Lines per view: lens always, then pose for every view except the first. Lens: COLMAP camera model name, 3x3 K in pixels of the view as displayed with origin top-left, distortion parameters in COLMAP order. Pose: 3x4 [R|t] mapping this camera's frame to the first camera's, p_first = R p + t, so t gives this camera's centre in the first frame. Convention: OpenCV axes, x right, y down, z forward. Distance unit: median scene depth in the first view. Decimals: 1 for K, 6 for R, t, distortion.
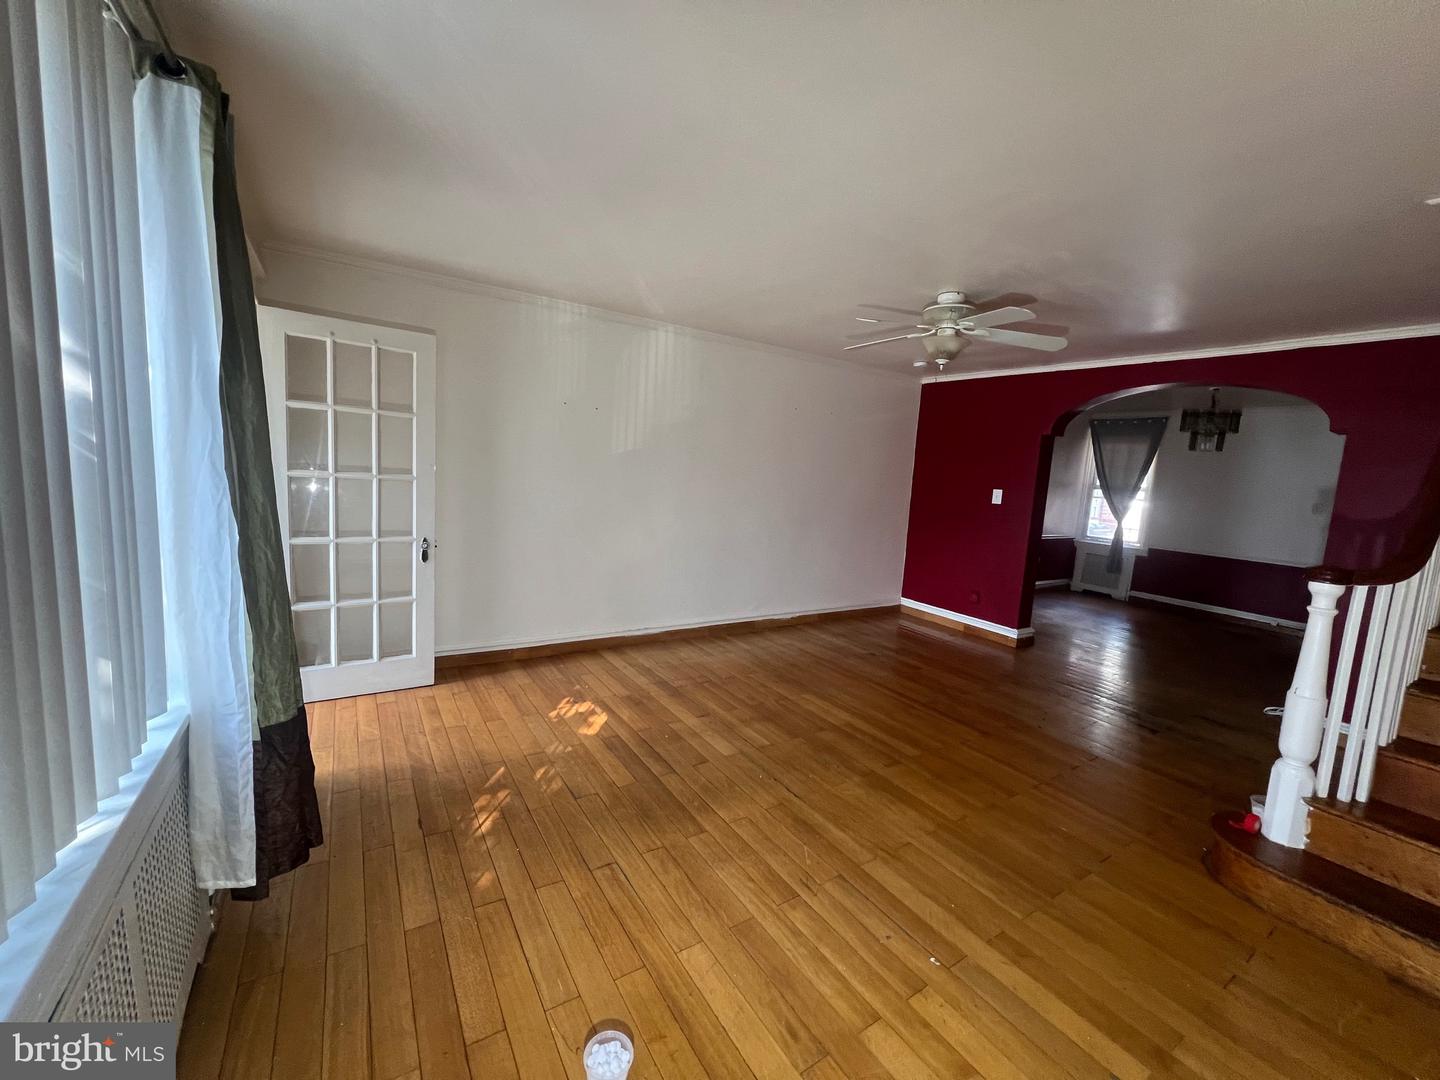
lens RADIAL K [[573.2, 0, 718.3], [0, 573.2, 538.1], [0, 0, 1]] dist [-0.003009, -0.000103]
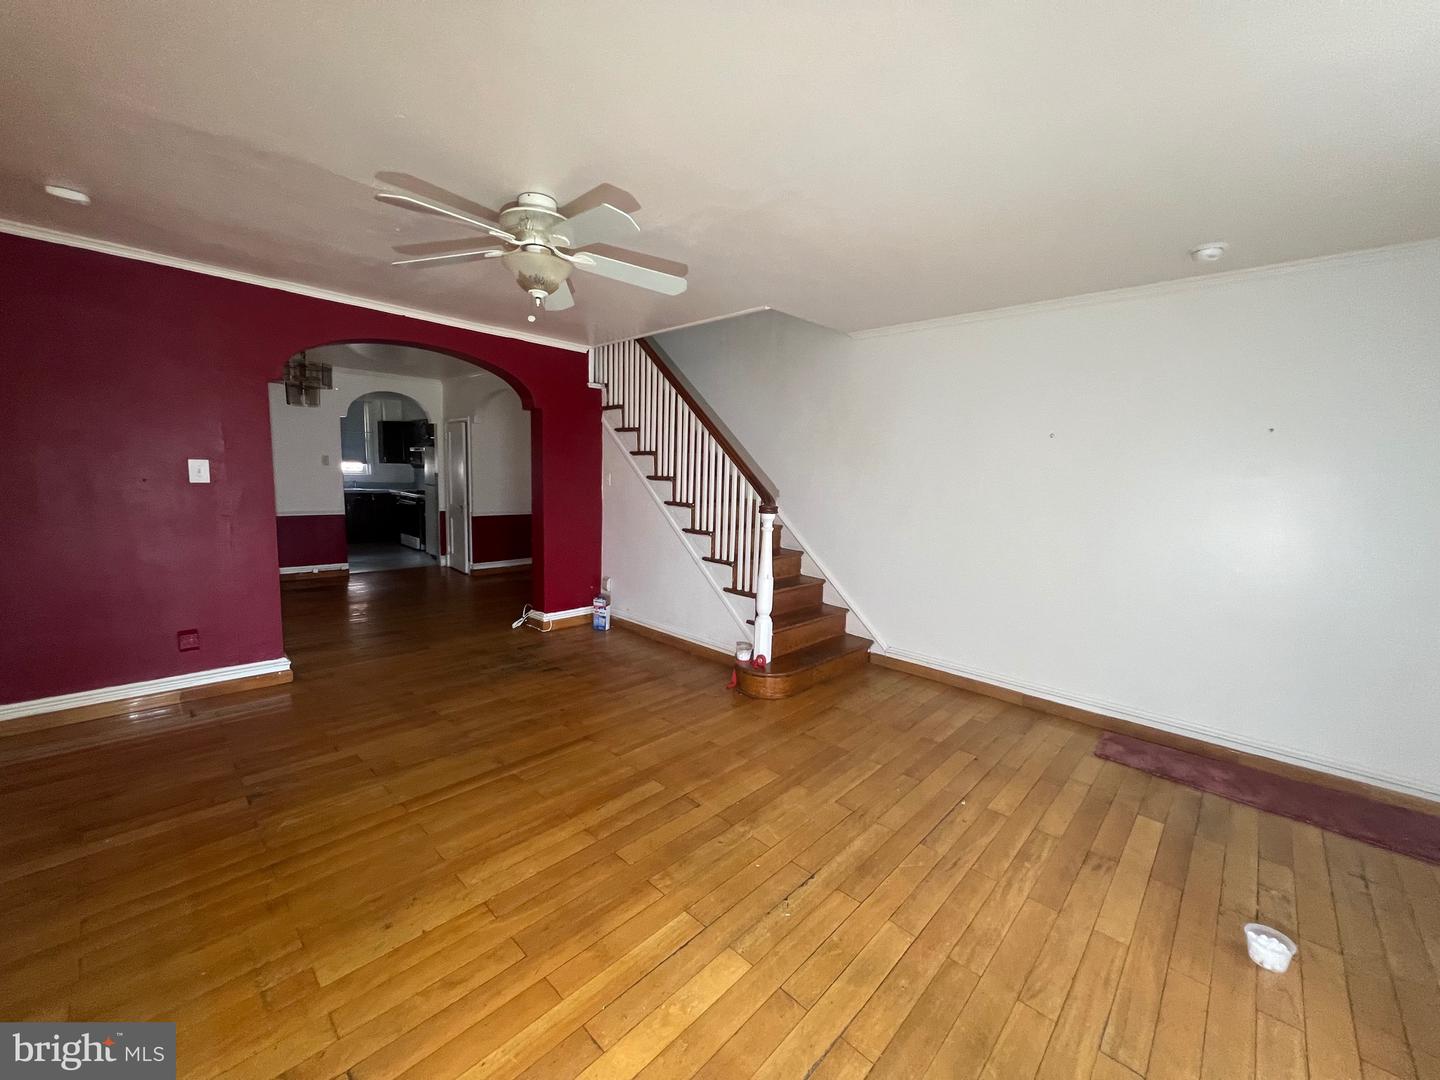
lens RADIAL K [[573.2, 0, 718.3], [0, 573.2, 538.1], [0, 0, 1]] dist [-0.003009, -0.000103]
pose [[-0.233409, -0.183603, 0.954887, -0.363267], [0.072677, 0.975971, 0.205422, -0.130303], [-0.969659, 0.117346, -0.214456, 0.892323]]
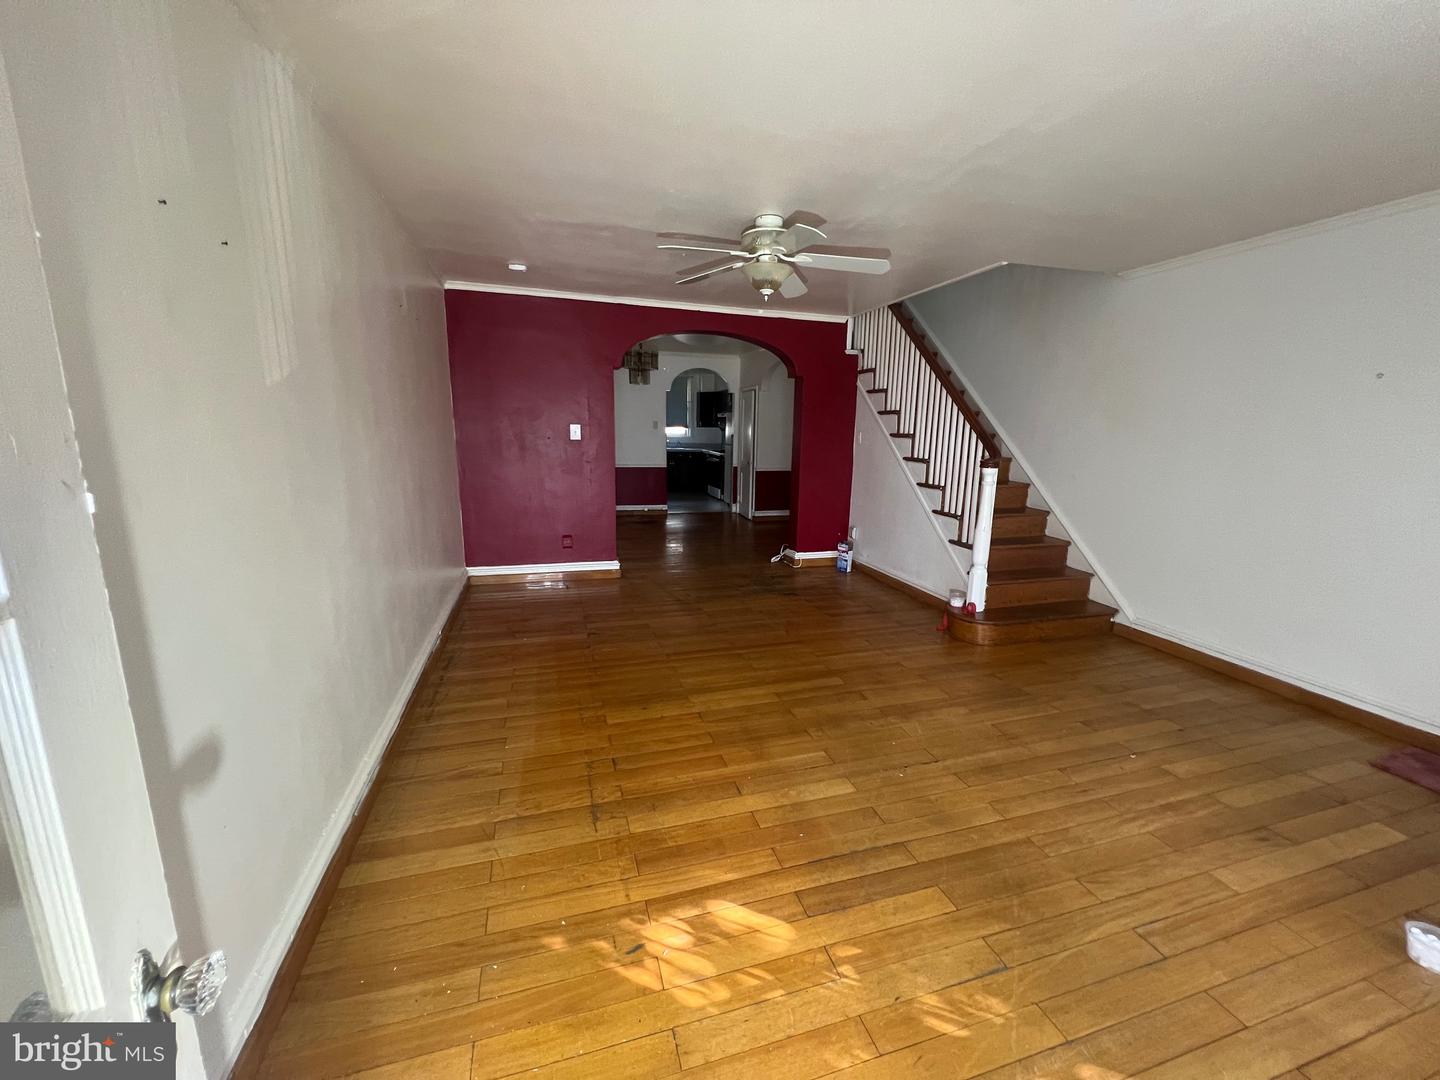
lens RADIAL K [[573.2, 0, 718.3], [0, 573.2, 538.1], [0, 0, 1]] dist [-0.003009, -0.000103]
pose [[0.273660, -0.241910, 0.930908, -0.553668], [0.117735, 0.969001, 0.217198, -0.119629], [-0.954593, 0.050162, 0.293658, 0.753149]]
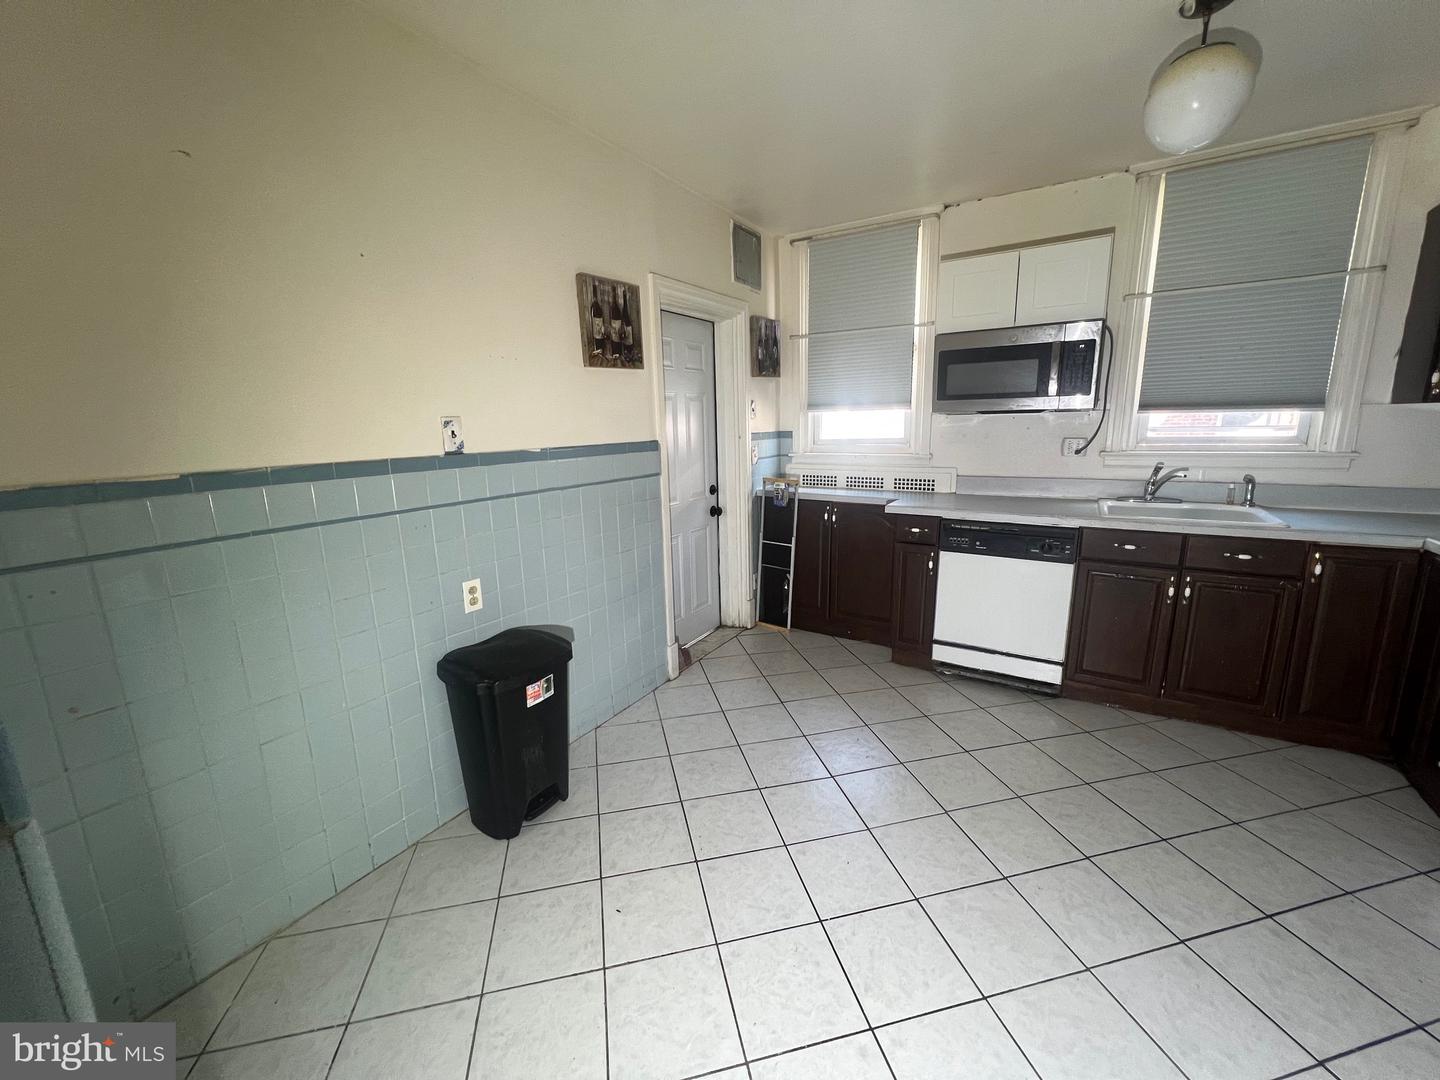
lens RADIAL K [[573.2, 0, 718.3], [0, 573.2, 538.1], [0, 0, 1]] dist [-0.003009, -0.000103]
pose [[0.897541, -0.169904, 0.406883, 1.880759], [0.130346, 0.983776, 0.123271, -0.061914], [-0.421226, -0.057605, 0.905125, 1.609713]]
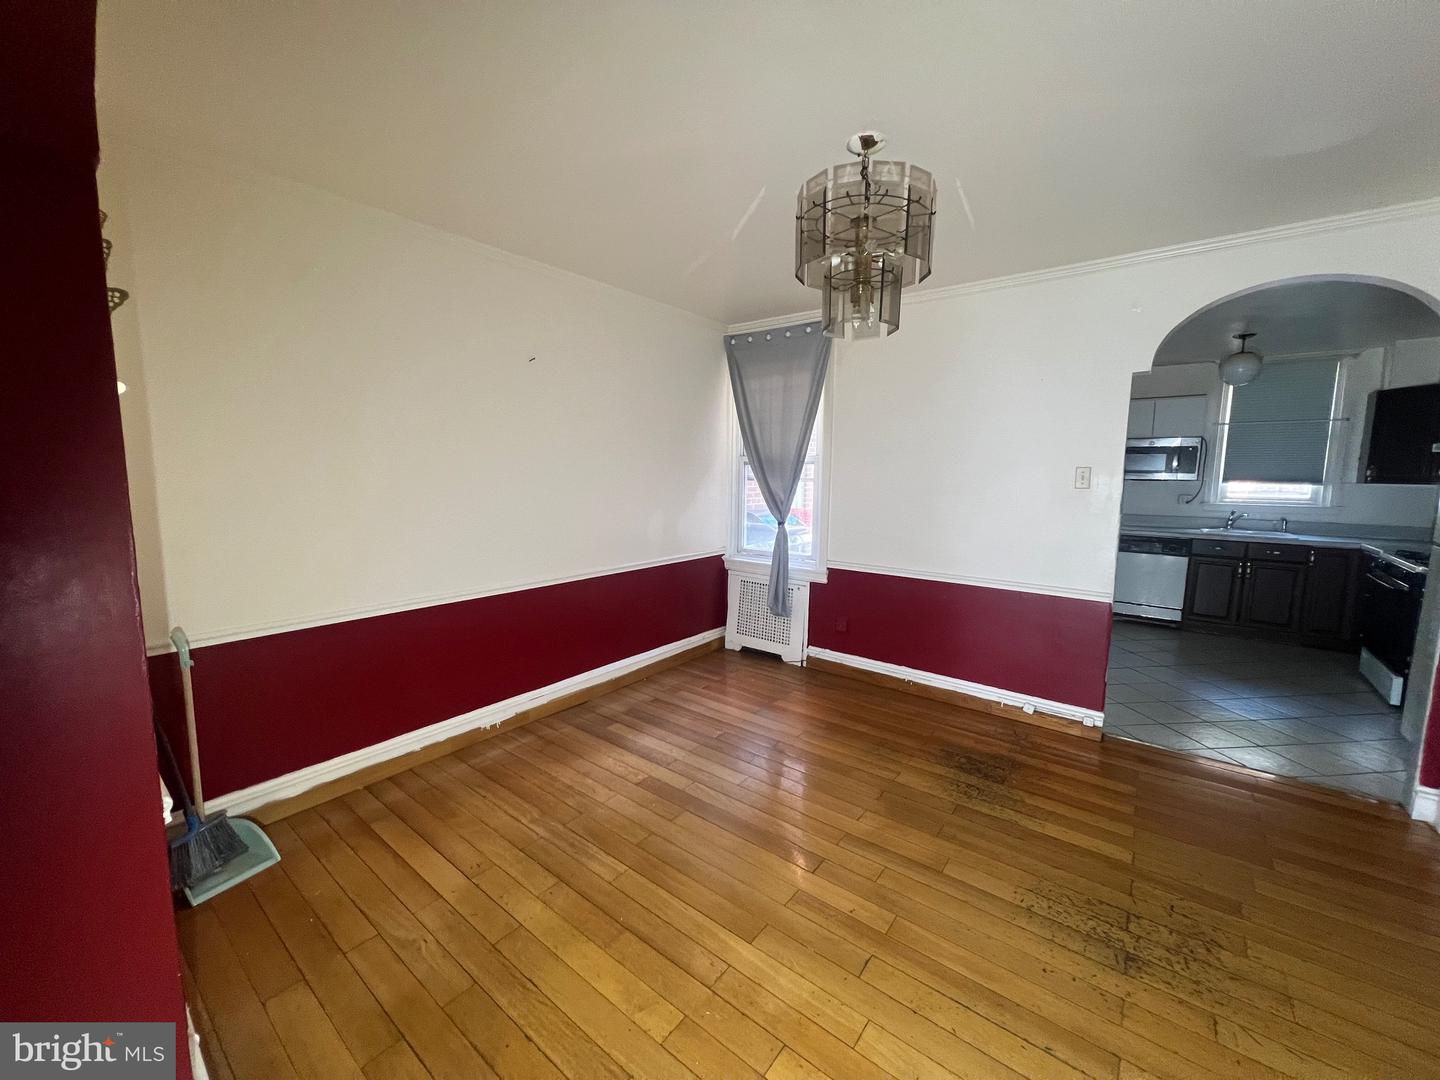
lens RADIAL K [[573.2, 0, 718.3], [0, 573.2, 538.1], [0, 0, 1]] dist [-0.003009, -0.000103]
pose [[0.943773, -0.090983, 0.317828, 1.017682], [0.087971, 0.995838, 0.023846, -0.067464], [-0.318674, 0.005454, 0.947849, 1.092917]]
